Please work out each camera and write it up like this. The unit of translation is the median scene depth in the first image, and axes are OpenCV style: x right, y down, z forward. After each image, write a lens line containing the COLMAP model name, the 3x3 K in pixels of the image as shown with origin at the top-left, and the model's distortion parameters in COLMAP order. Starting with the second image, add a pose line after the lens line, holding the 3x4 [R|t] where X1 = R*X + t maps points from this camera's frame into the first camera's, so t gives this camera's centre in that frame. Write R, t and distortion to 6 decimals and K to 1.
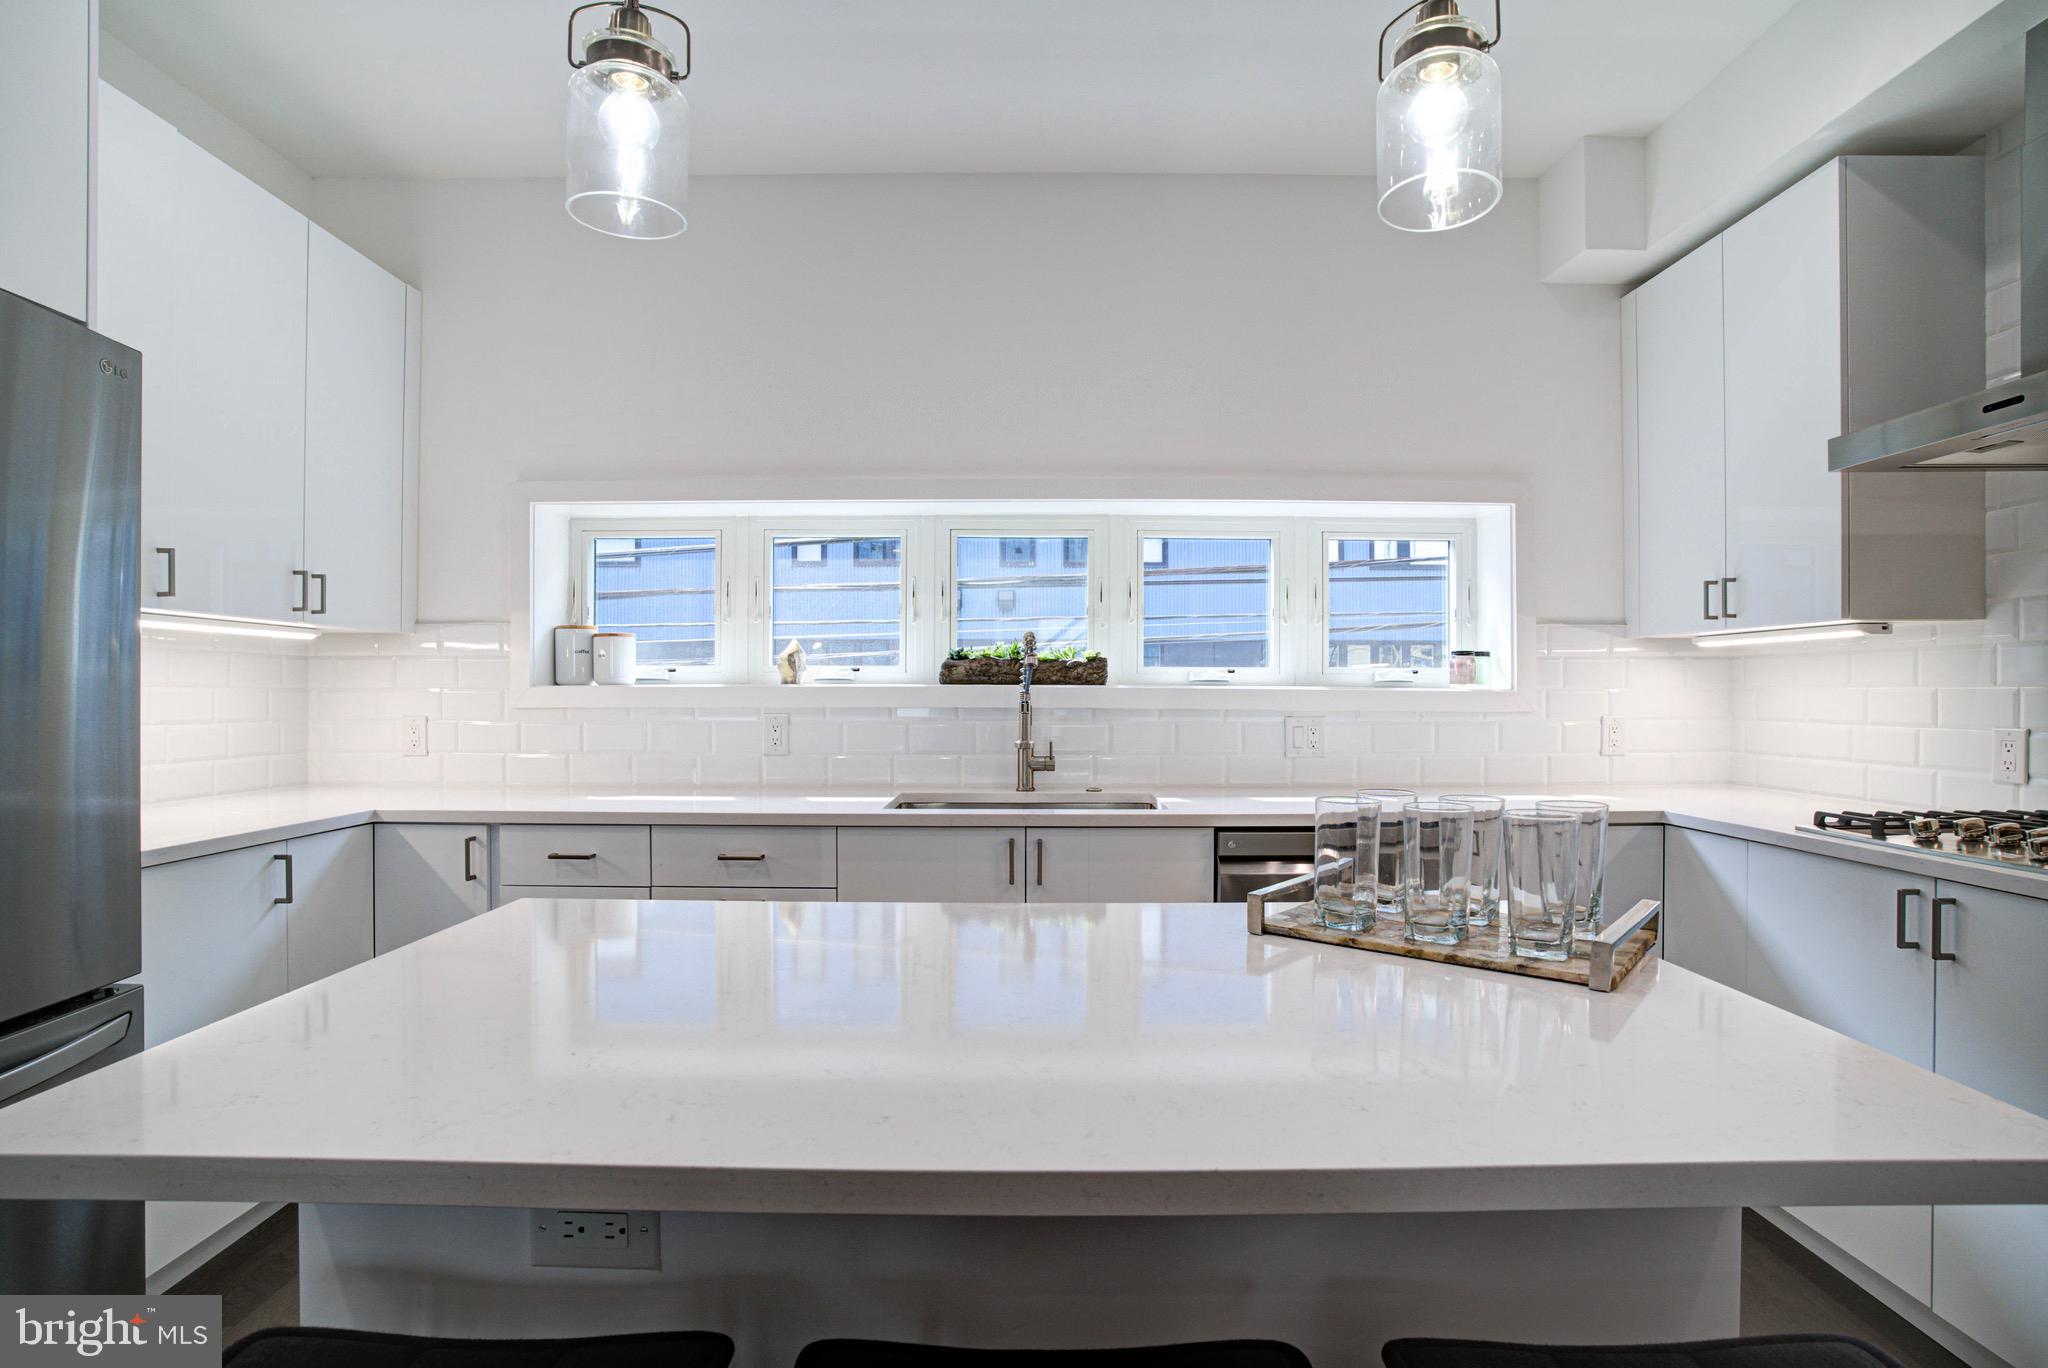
lens RADIAL K [[1011.4, 0, 1023.5], [0, 1011.4, 695.3], [0, 0, 1]] dist [-0.067128, 0.029434]
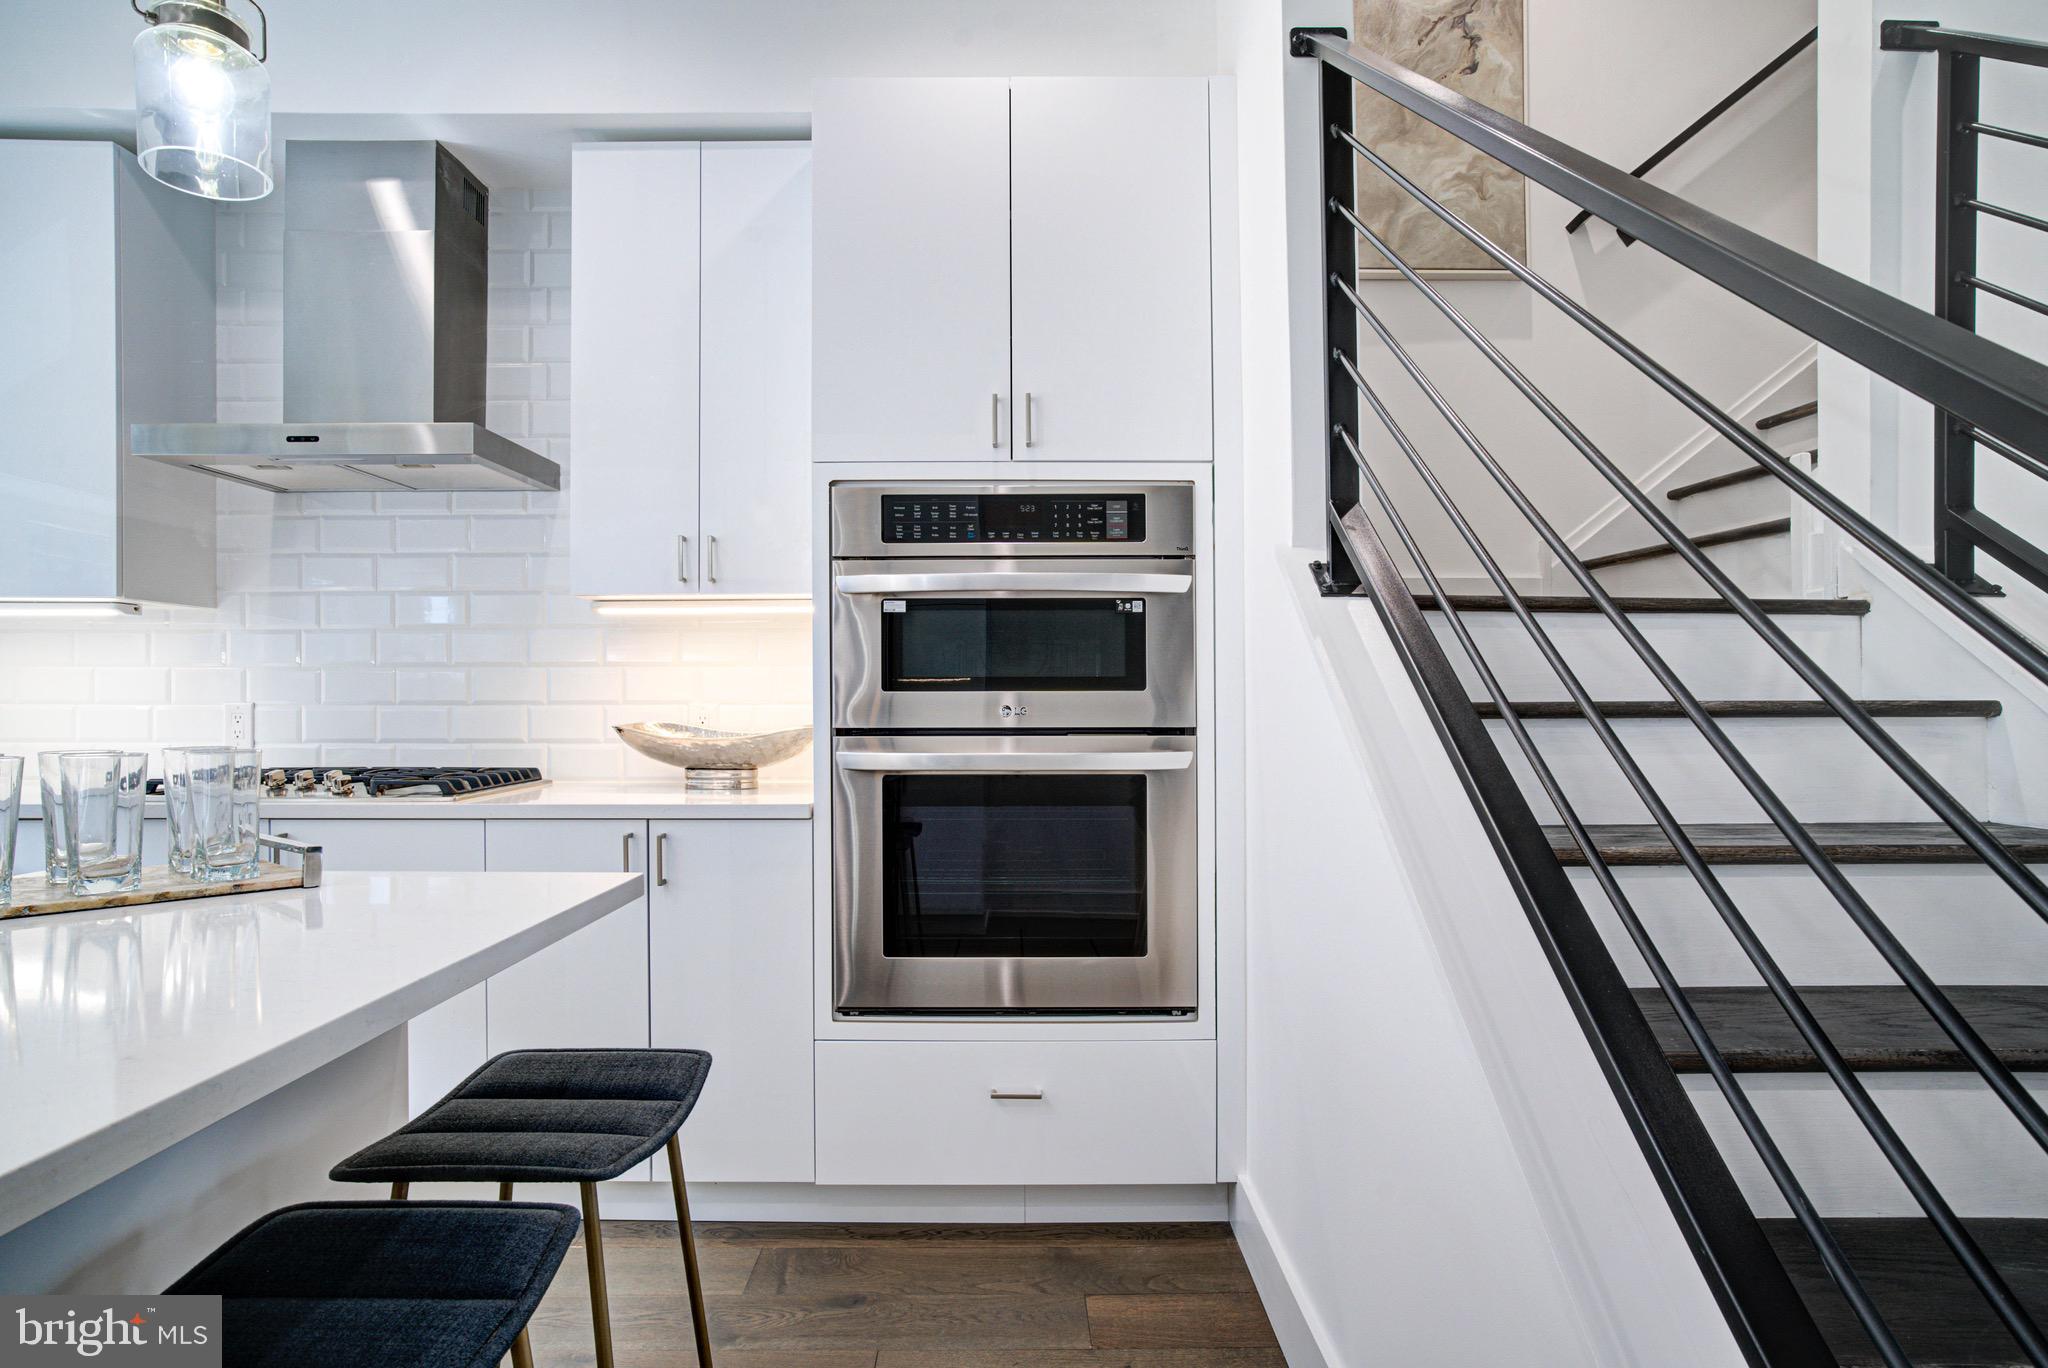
lens RADIAL K [[1149.6, 0, 1013.5], [0, 1149.6, 703.0], [0, 0, 1]] dist [-0.069959, 0.059757]
pose [[0.001052, -0.003547, 0.999993, -0.259107], [-0.000348, 0.999994, 0.003547, 0.021542], [-0.999999, -0.000352, 0.001051, 0.044523]]
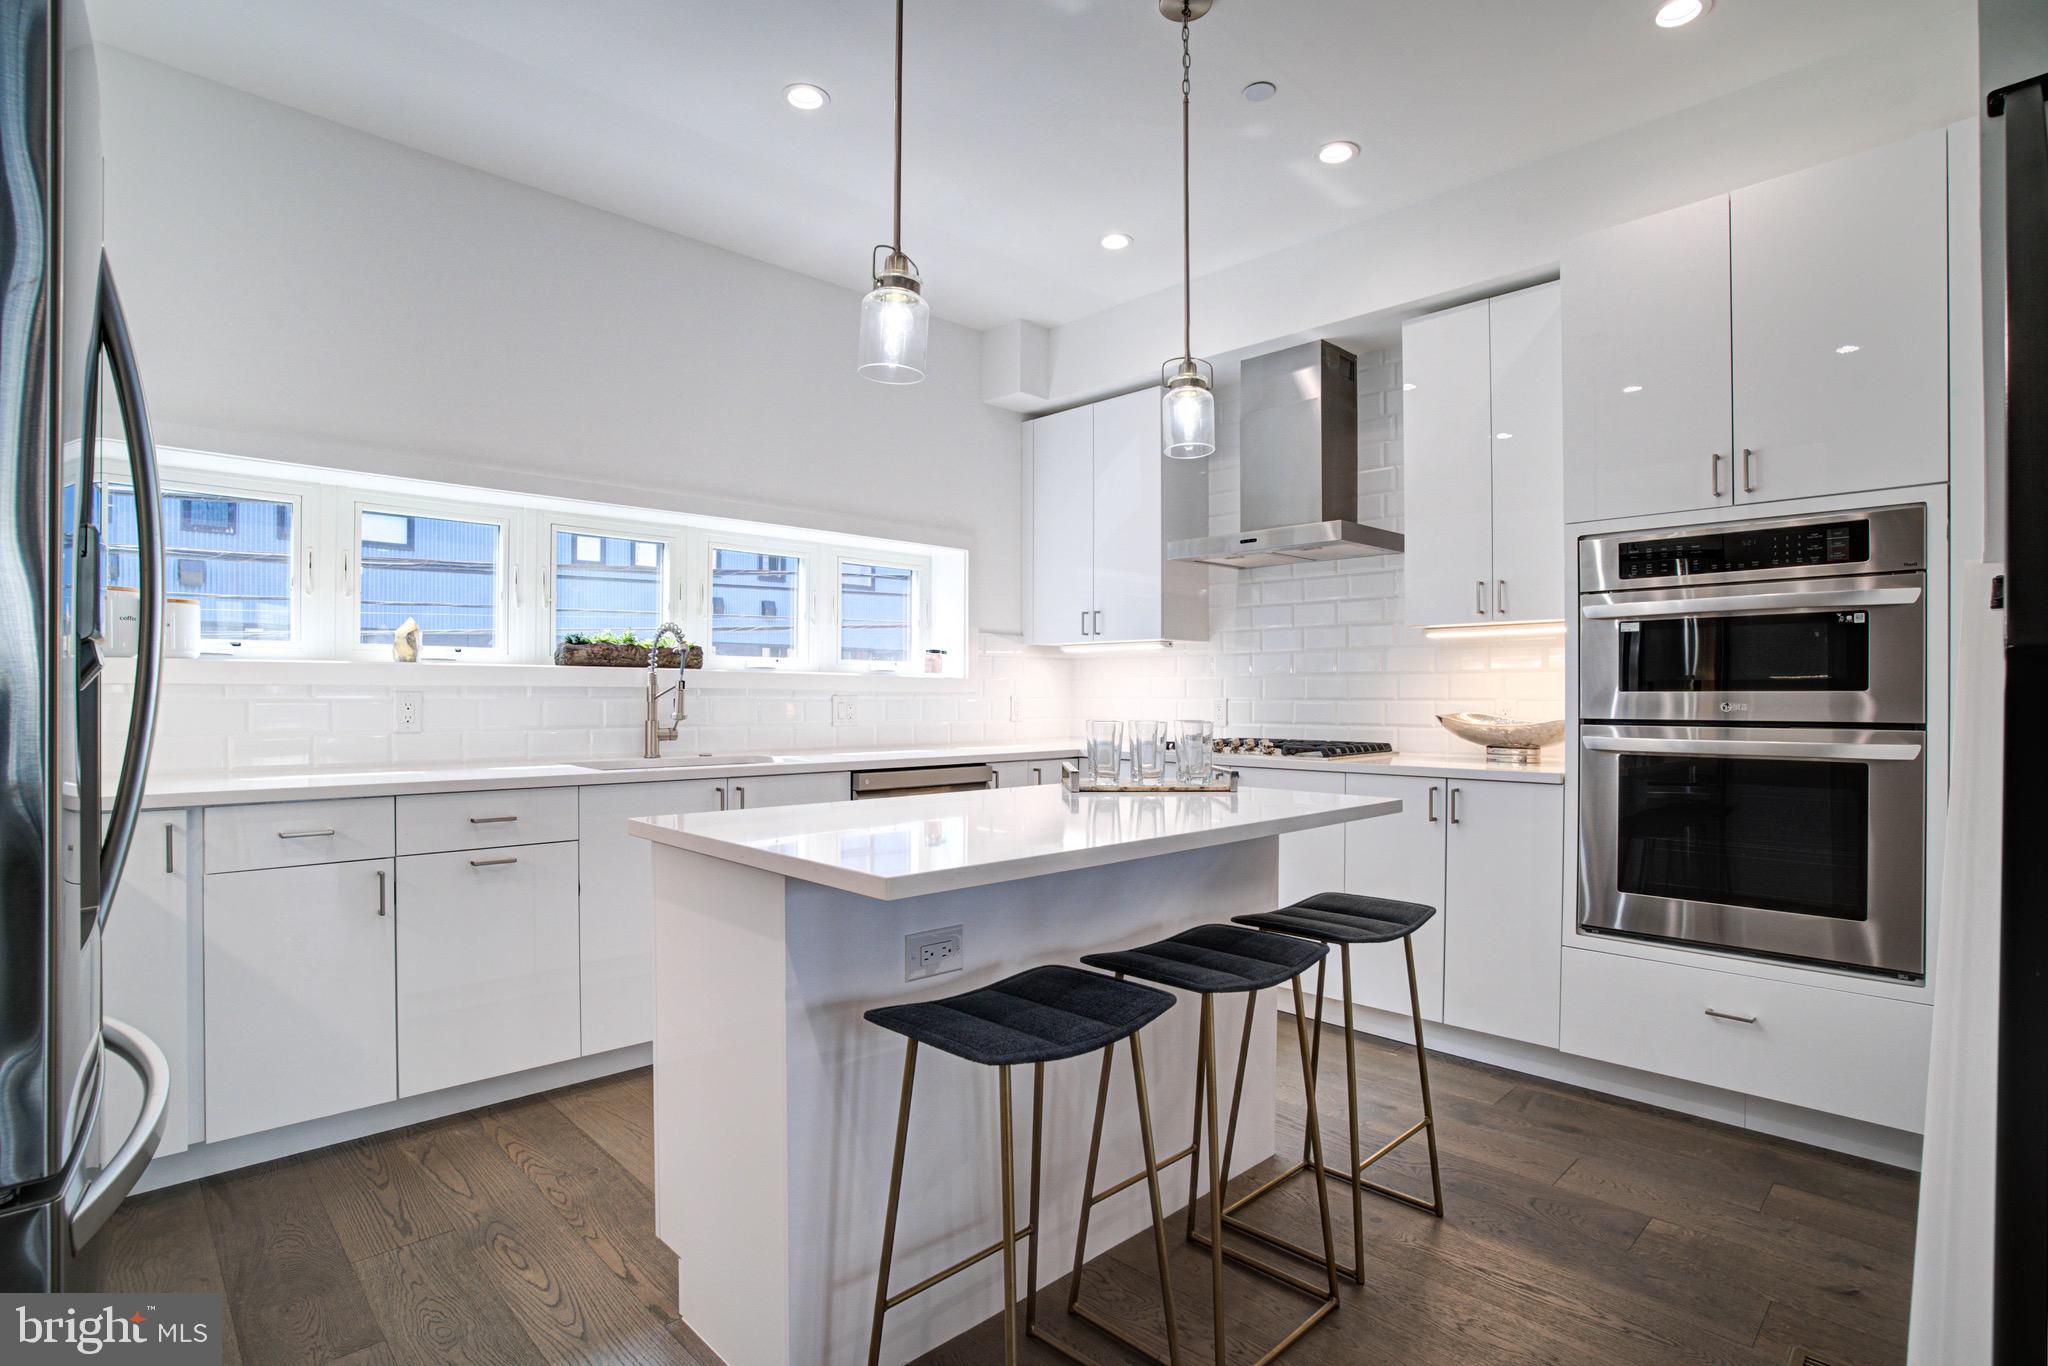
lens RADIAL K [[1011.4, 0, 1023.5], [0, 1011.4, 694.3], [0, 0, 1]] dist [-0.067128, 0.029434]
pose [[0.728592, 0.001683, 0.684945, -0.481979], [-0.002061, 0.999998, -0.000264, 0.020360], [-0.684944, -0.001219, 0.728594, -0.146883]]
